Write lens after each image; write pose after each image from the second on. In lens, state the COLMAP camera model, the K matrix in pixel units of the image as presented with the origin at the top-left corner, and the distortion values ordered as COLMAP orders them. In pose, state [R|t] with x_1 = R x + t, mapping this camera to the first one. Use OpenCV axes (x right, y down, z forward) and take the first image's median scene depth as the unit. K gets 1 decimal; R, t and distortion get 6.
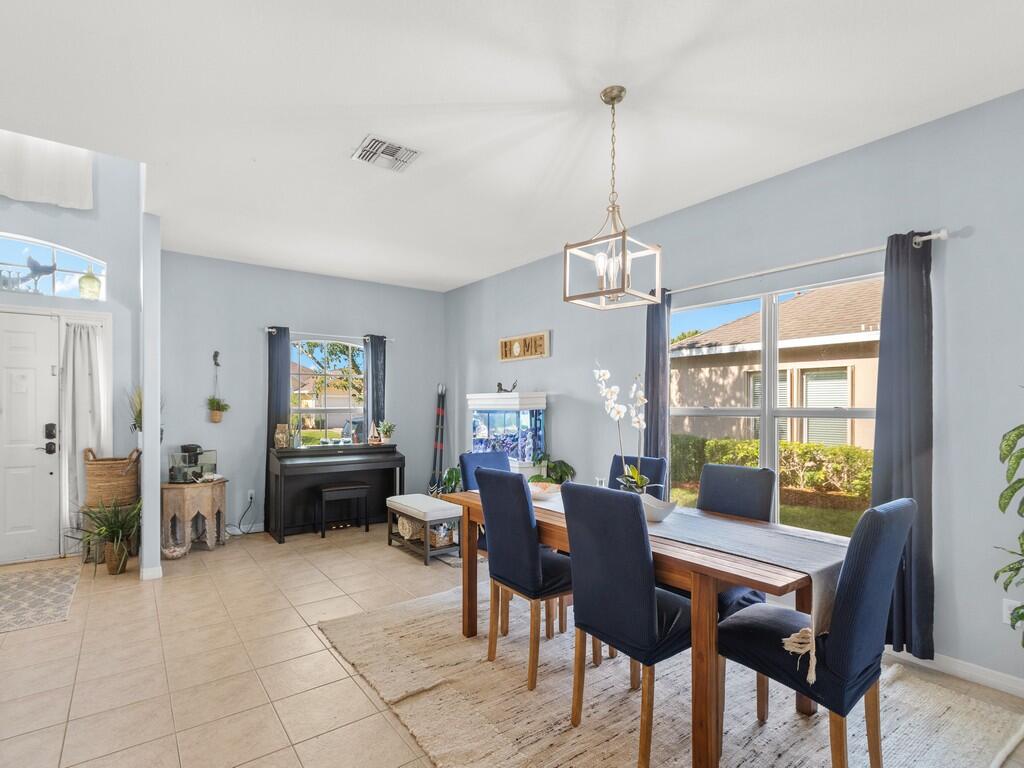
lens RADIAL K [[503.8, 0, 509.4], [0, 503.8, 405.0], [0, 0, 1]] dist [0.008258, -0.005800]
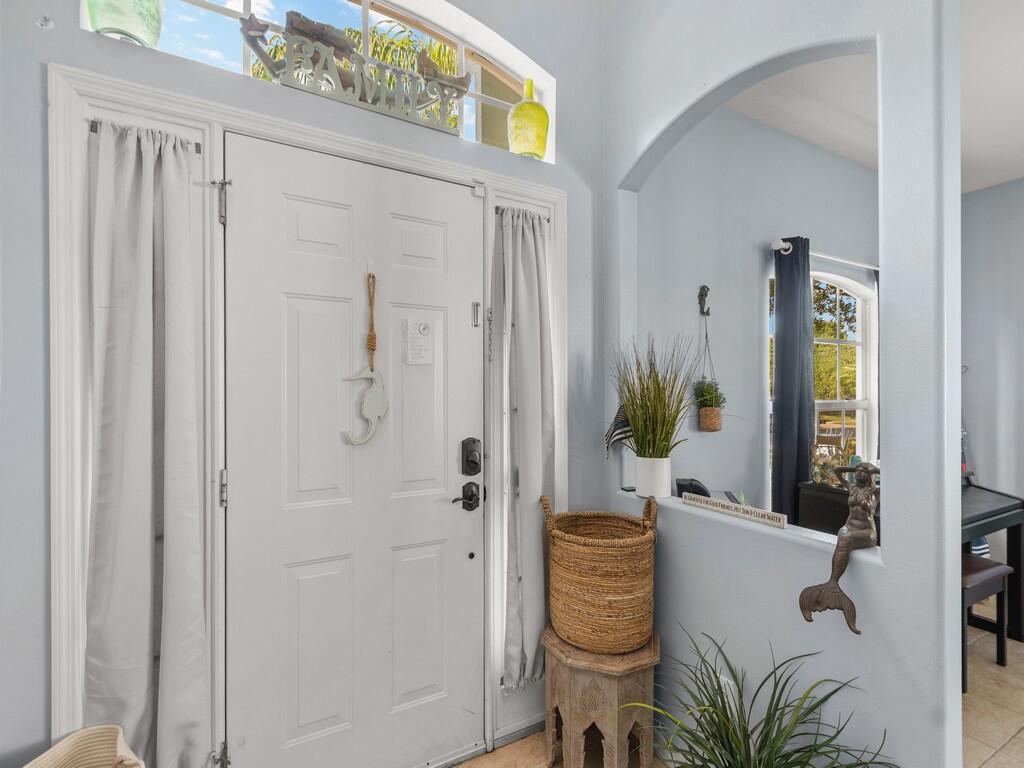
lens RADIAL K [[454.0, 0, 512.9], [0, 454.0, 392.5], [0, 0, 1]] dist [0.005424, -0.004352]
pose [[0.986491, -0.006366, -0.163695, -0.809557], [0.004106, 0.999892, -0.014142, 0.003035], [0.163767, 0.013279, 0.986410, 0.626452]]
